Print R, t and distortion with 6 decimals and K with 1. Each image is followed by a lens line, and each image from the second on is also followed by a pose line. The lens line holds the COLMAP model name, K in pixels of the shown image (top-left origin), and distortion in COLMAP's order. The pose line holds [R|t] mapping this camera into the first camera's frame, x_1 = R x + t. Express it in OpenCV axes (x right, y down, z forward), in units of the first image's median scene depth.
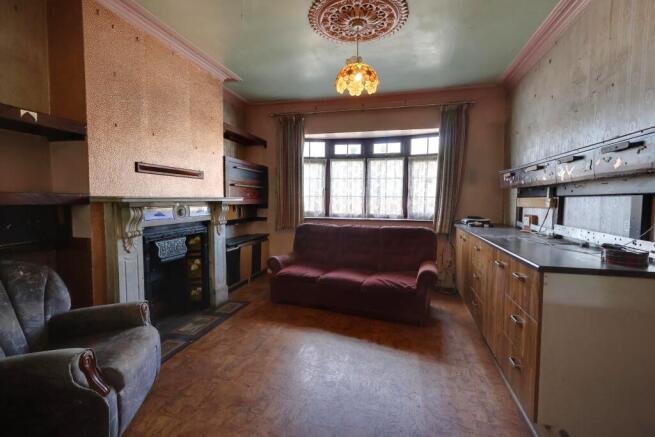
lens RADIAL K [[305.7, 0, 326.6], [0, 305.7, 219.0], [0, 0, 1]] dist [-0.006798, 0.001147]
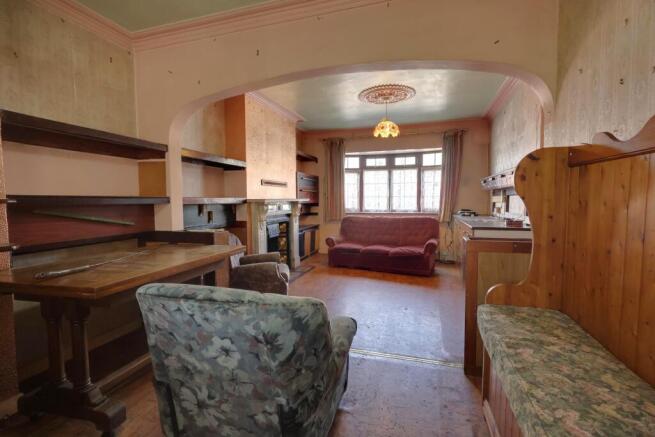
lens RADIAL K [[305.7, 0, 328.1], [0, 305.7, 219.3], [0, 0, 1]] dist [-0.006798, 0.001147]
pose [[0.998159, -0.010611, -0.059720, -0.089192], [0.010595, 0.999944, -0.000595, 0.034458], [0.059723, -0.000039, 0.998215, -0.508280]]
